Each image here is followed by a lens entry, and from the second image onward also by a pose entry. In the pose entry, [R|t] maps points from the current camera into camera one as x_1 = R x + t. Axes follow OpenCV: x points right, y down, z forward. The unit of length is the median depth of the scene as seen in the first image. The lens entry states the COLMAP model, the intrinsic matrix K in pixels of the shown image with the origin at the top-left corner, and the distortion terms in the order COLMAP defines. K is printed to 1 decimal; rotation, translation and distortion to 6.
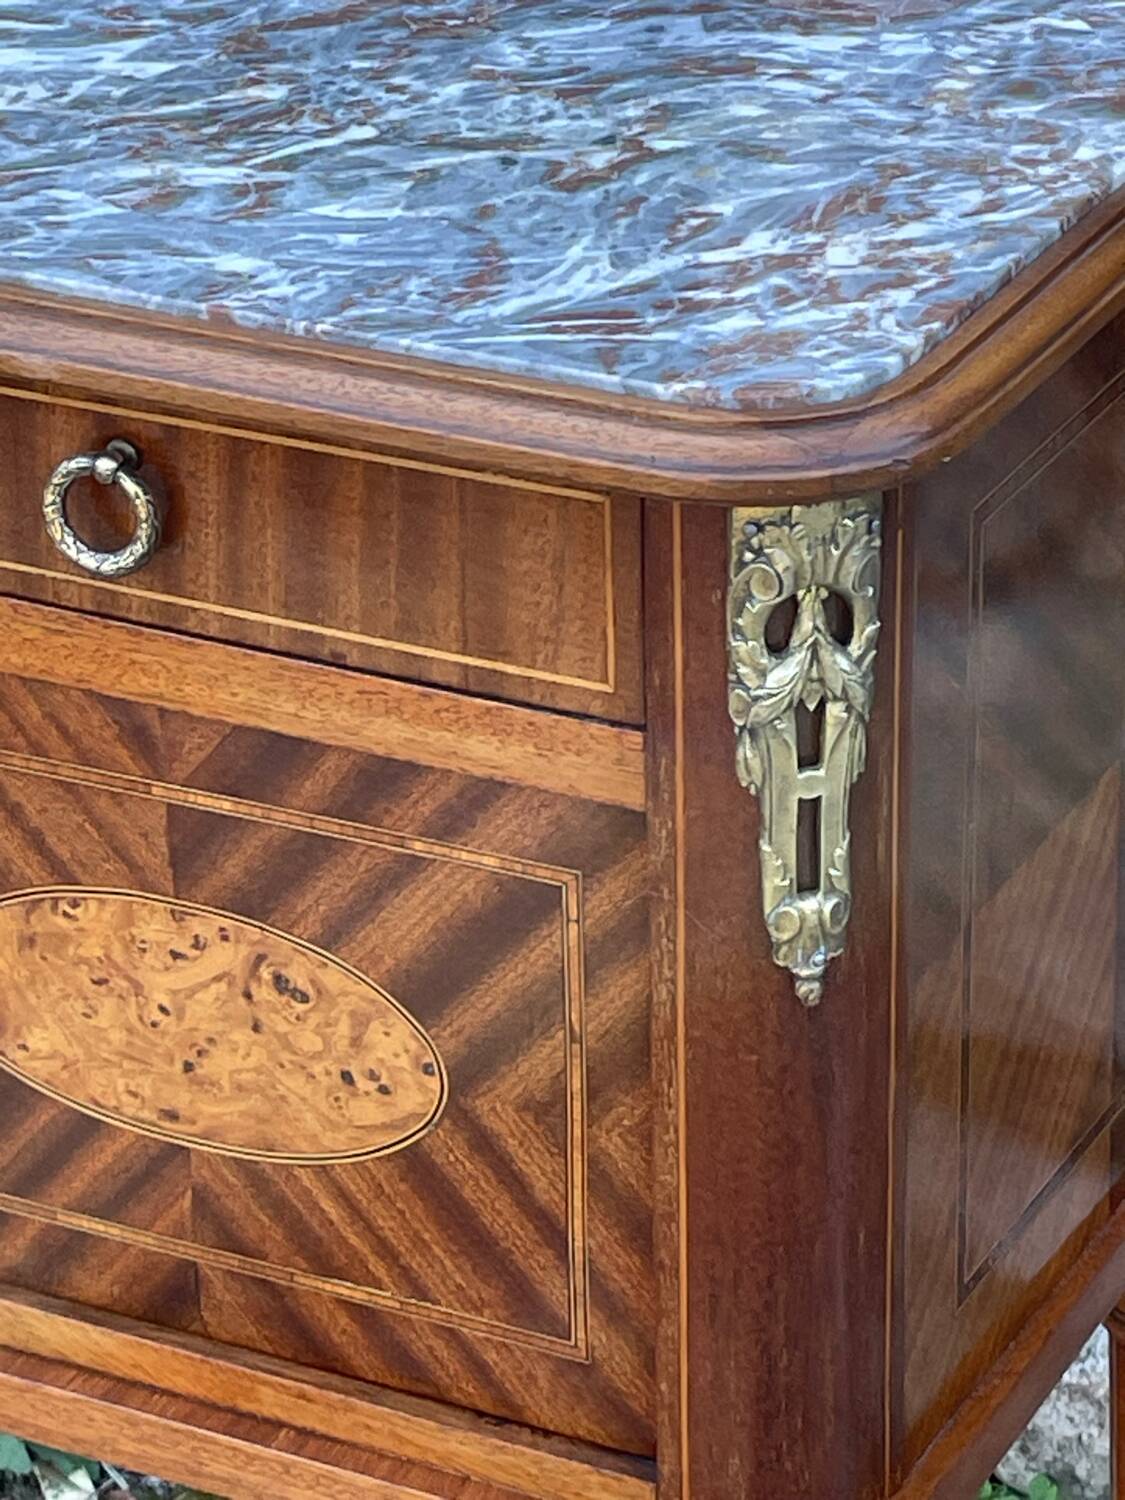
lens RADIAL K [[4811.5, 0, 632.3], [0, 4811.5, 771.8], [0, 0, 1]] dist [0.091573, 0.000000]
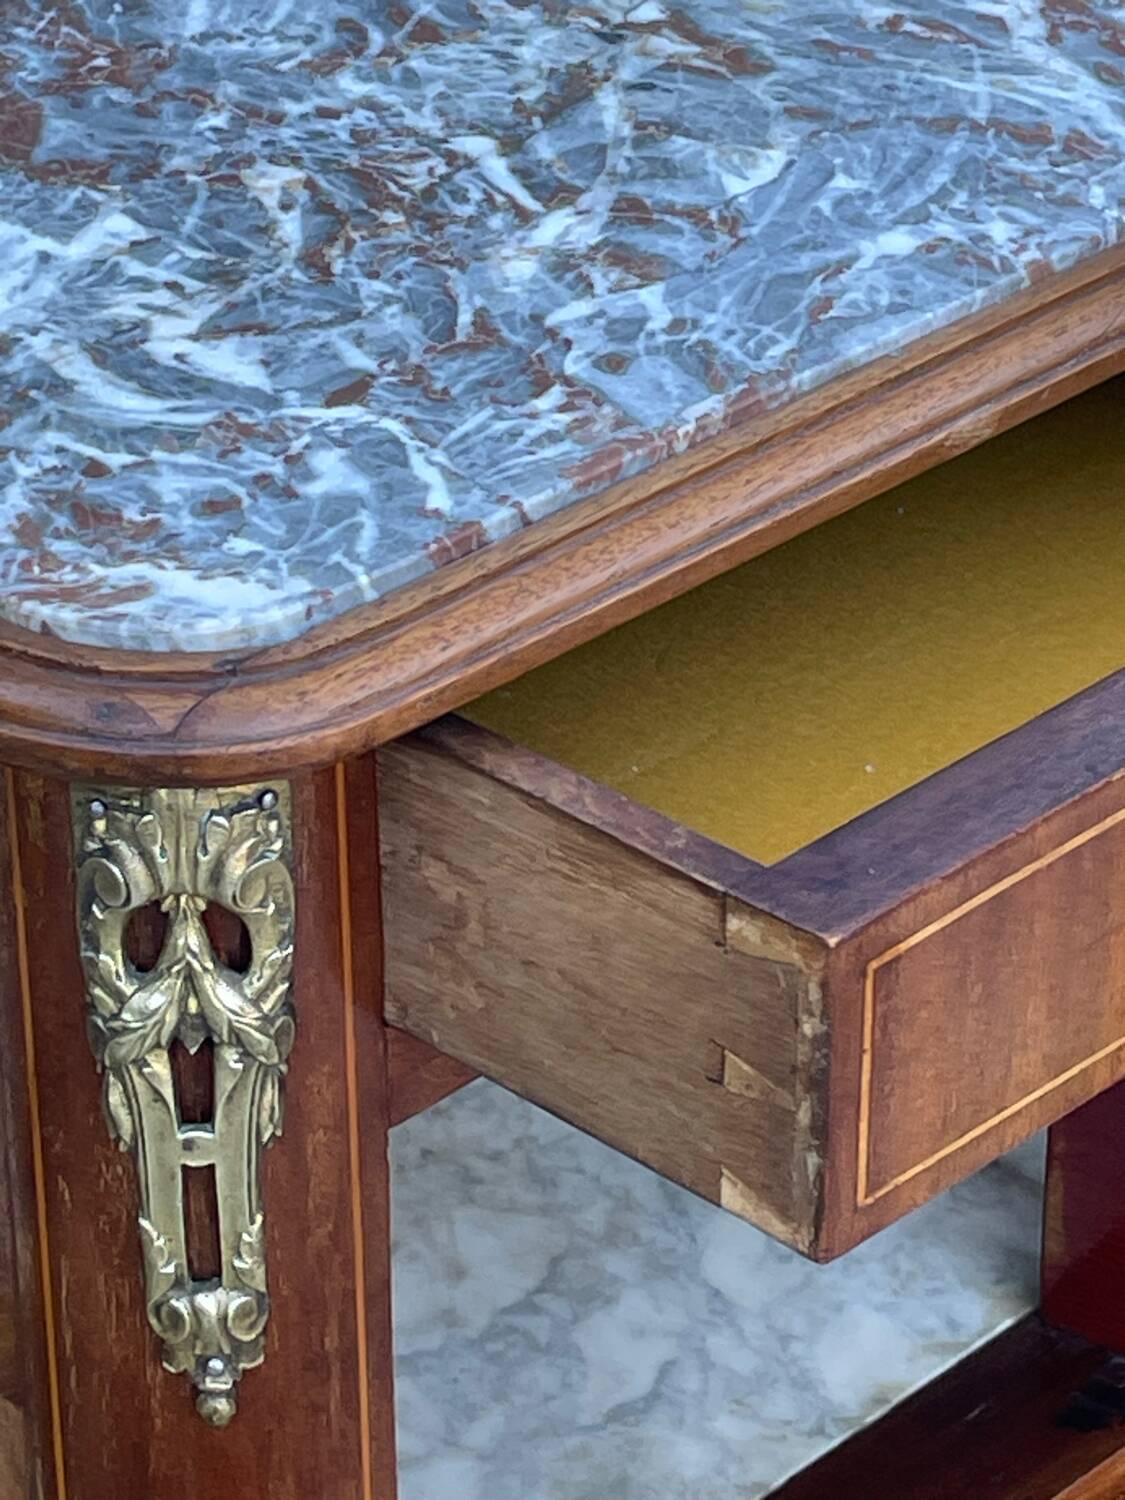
lens RADIAL K [[5013.1, 0, 568.8], [0, 5013.1, 754.6], [0, 0, 1]] dist [0.089417, 0.000000]
pose [[0.287800, -0.451993, 0.844319, -0.783188], [0.440234, 0.845390, 0.302505, -0.289984], [-0.850509, 0.284637, 0.442286, 0.669822]]
